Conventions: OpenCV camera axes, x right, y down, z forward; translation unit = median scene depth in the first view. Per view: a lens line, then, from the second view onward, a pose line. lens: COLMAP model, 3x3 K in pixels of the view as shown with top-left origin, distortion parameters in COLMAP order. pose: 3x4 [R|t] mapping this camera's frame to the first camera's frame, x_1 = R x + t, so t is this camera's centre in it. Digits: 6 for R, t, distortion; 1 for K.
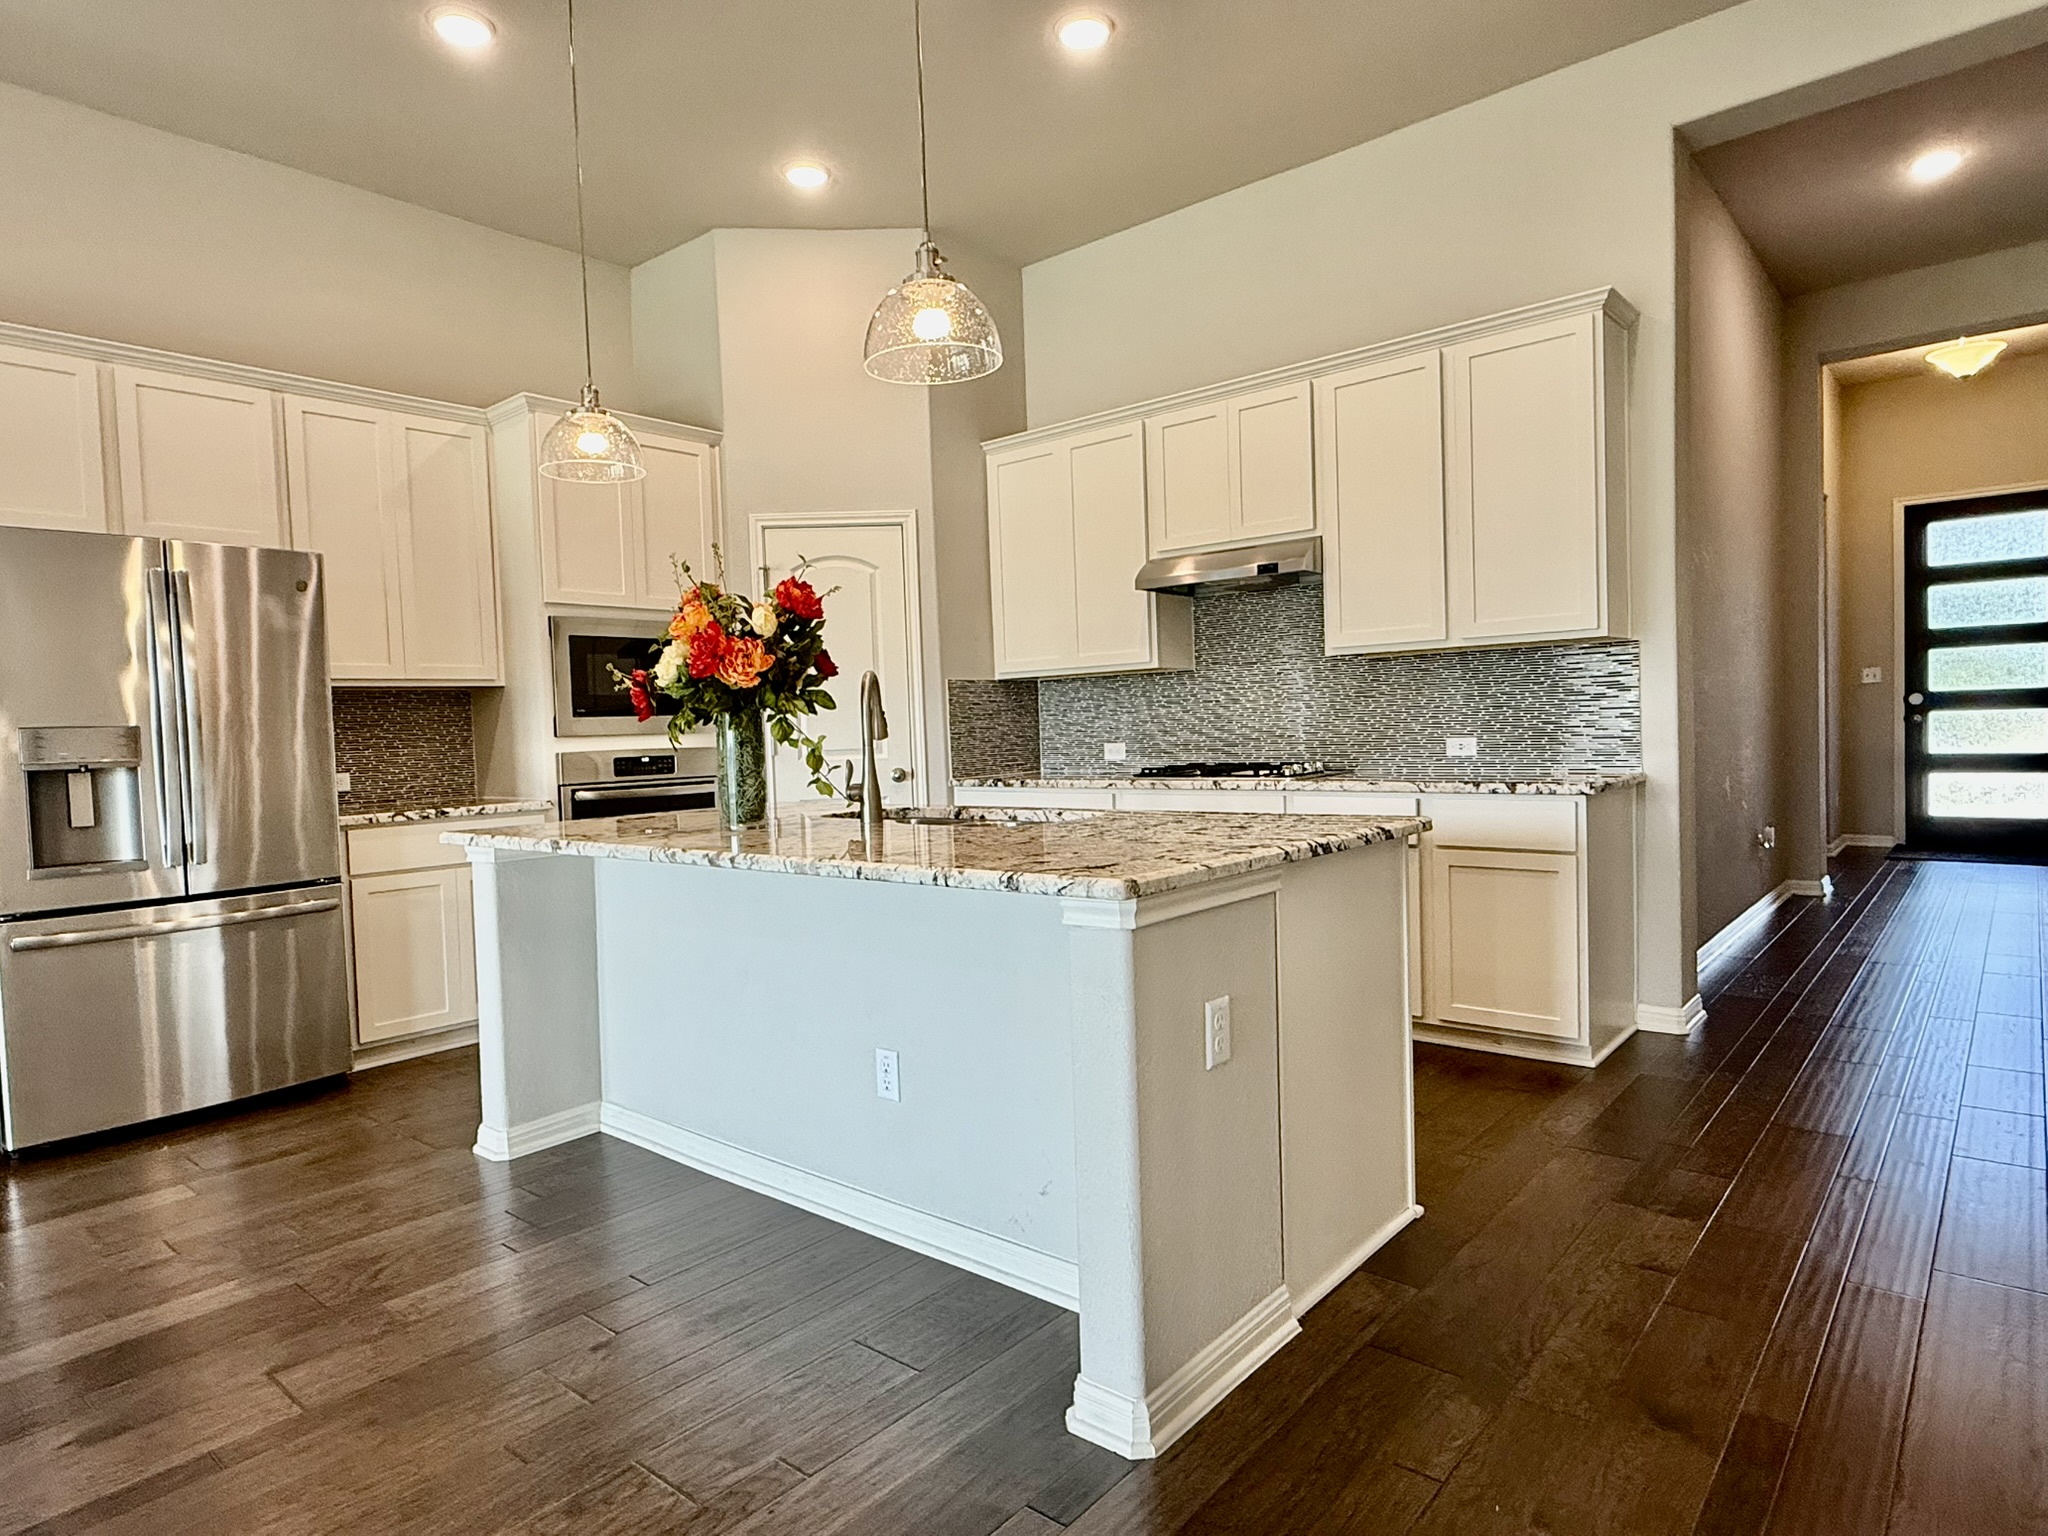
lens RADIAL K [[1176.4, 0, 1016.8], [0, 1176.4, 770.6], [0, 0, 1]] dist [-0.002281, 0.001373]
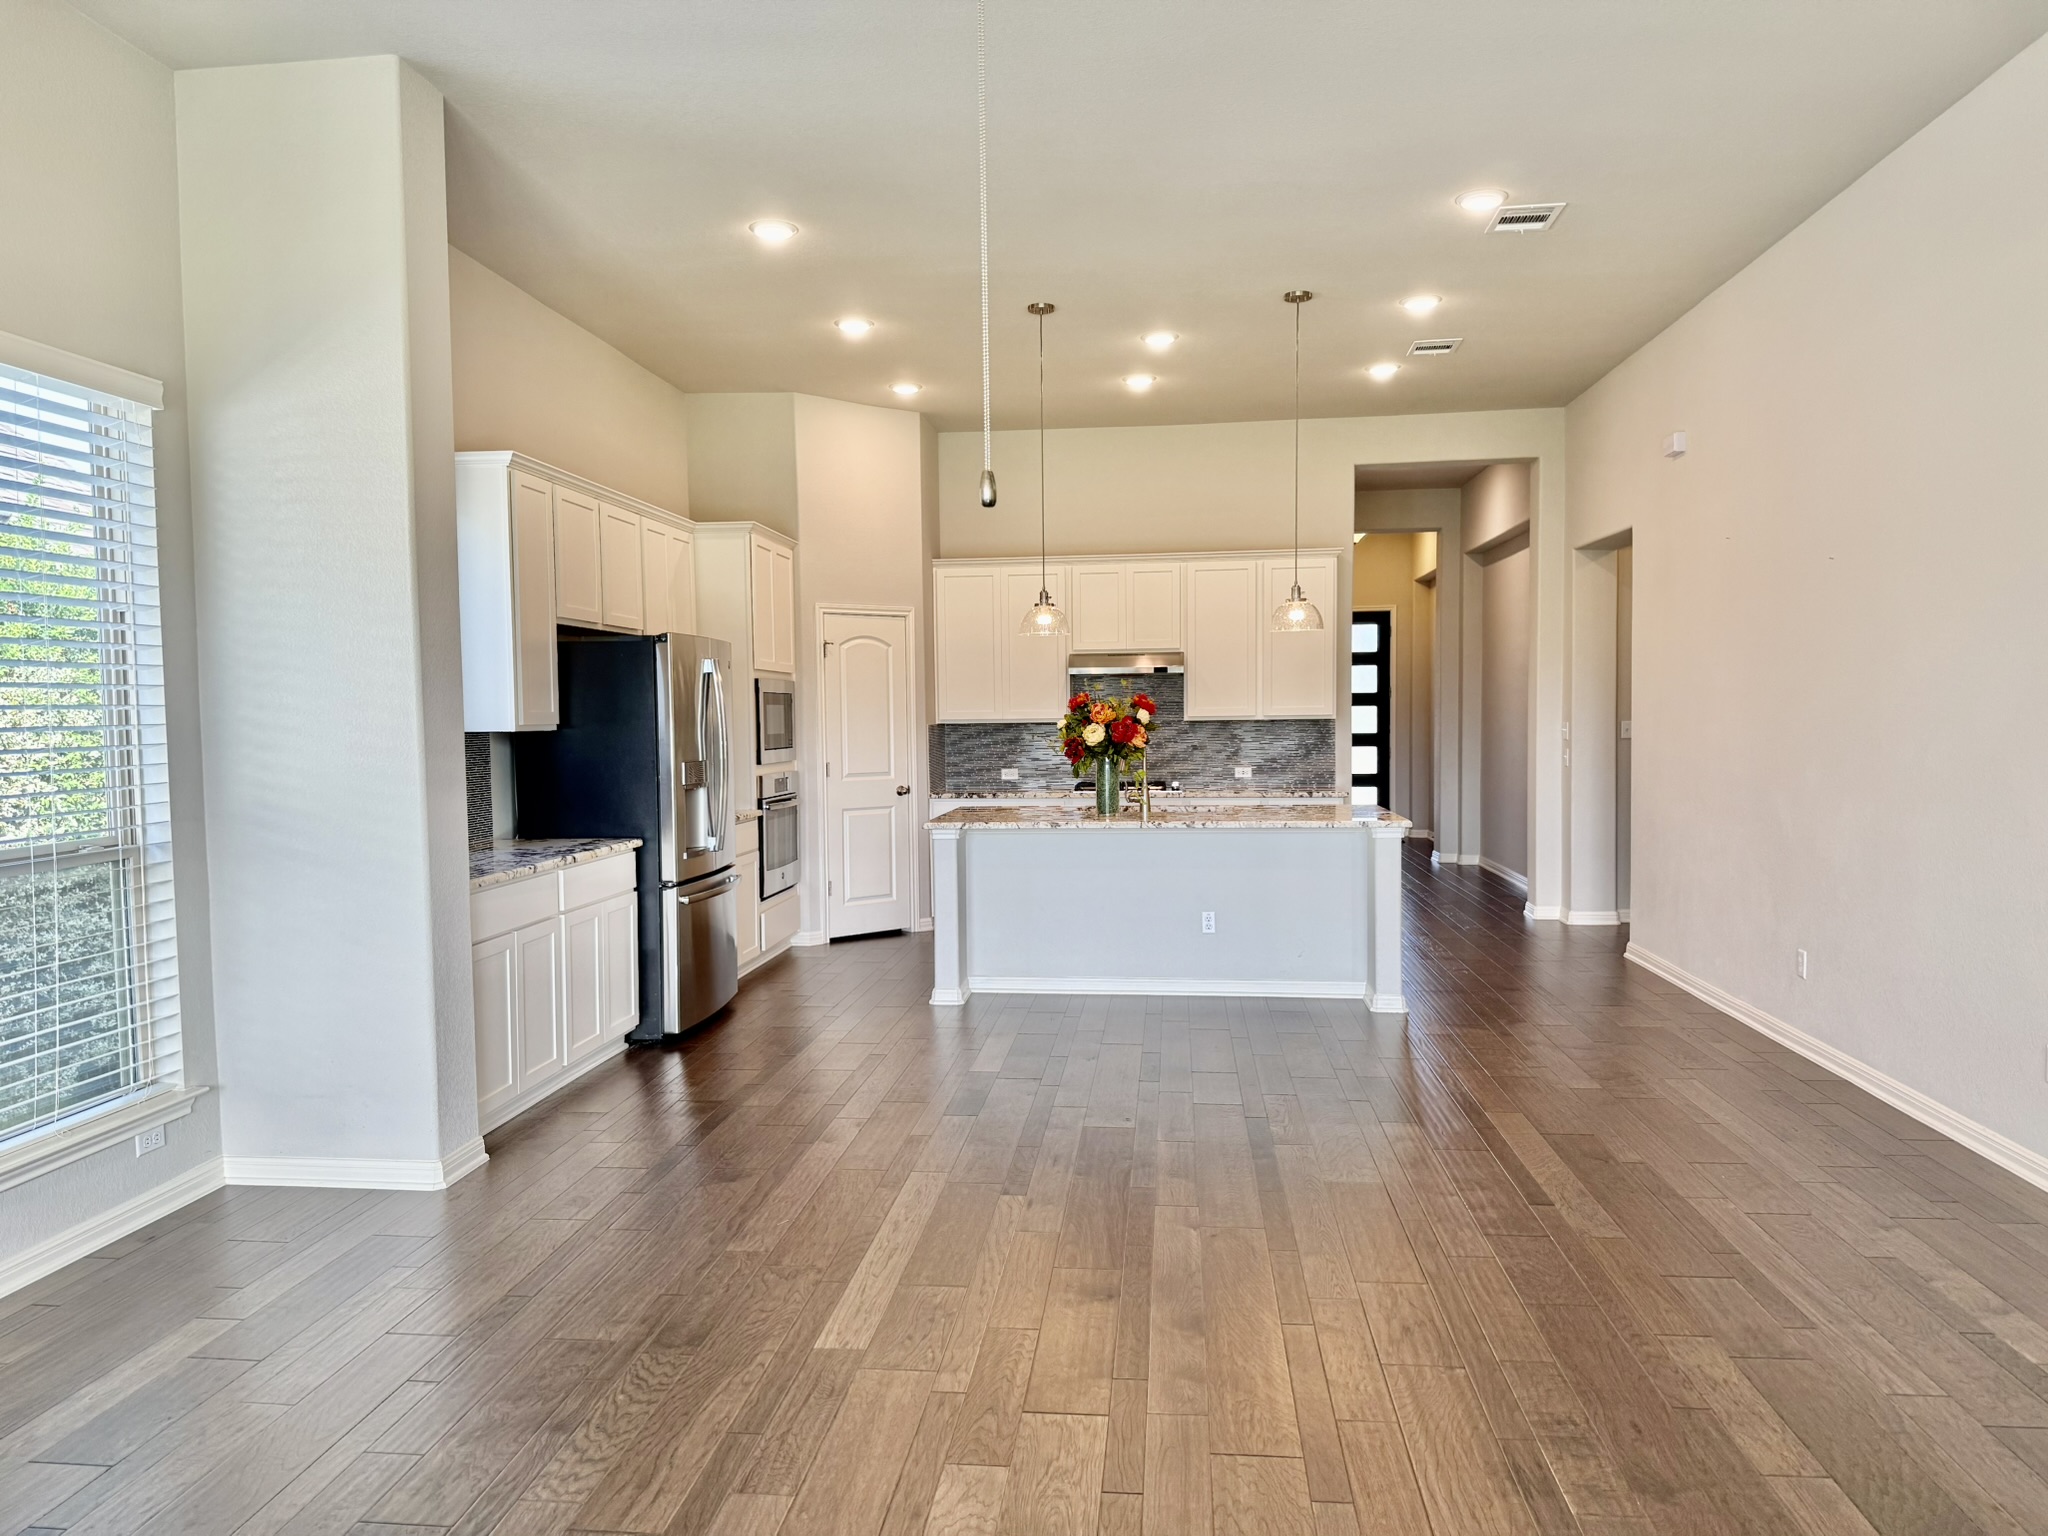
lens RADIAL K [[1434.7, 0, 1014.1], [0, 1434.7, 781.2], [0, 0, 1]] dist [0.027972, -0.063353]
pose [[0.827350, 0.000680, 0.561687, -1.164351], [0.002959, 0.999980, -0.005570, 0.003027], [-0.561680, 0.006271, 0.827331, -0.625929]]
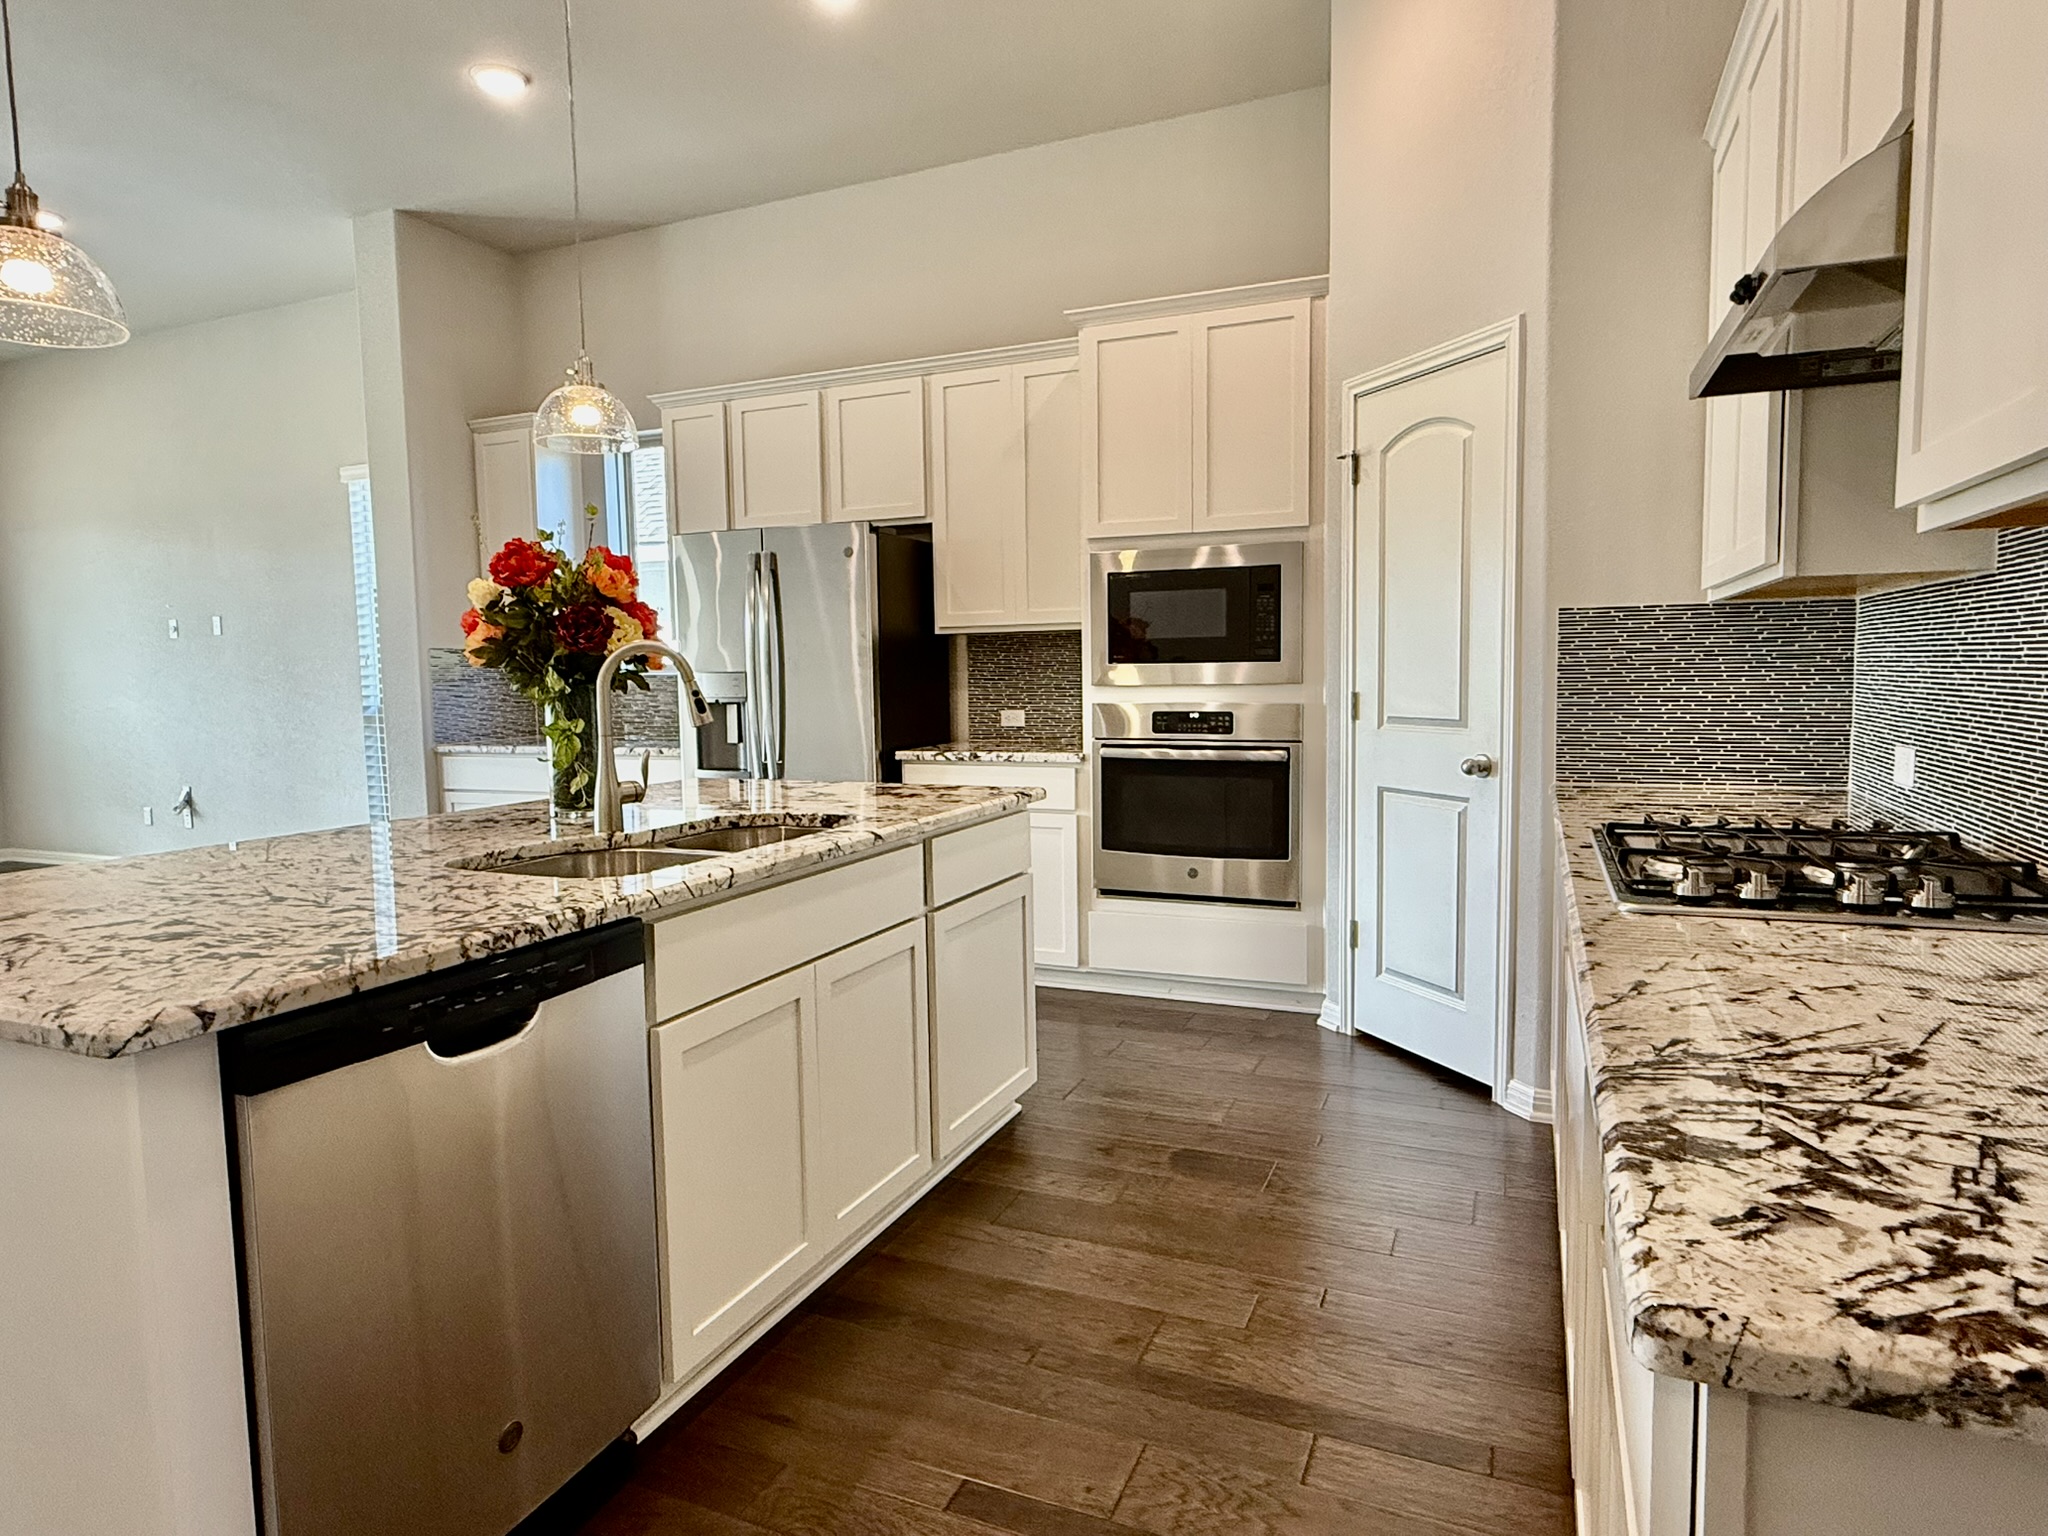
lens RADIAL K [[1176.4, 0, 1025.0], [0, 1176.4, 758.9], [0, 0, 1]] dist [-0.002281, 0.001373]
pose [[0.301899, 0.103336, -0.947723, 0.491377], [-0.031373, 0.994647, 0.098458, -0.063232], [0.952823, 0.000008, 0.303525, 0.702919]]
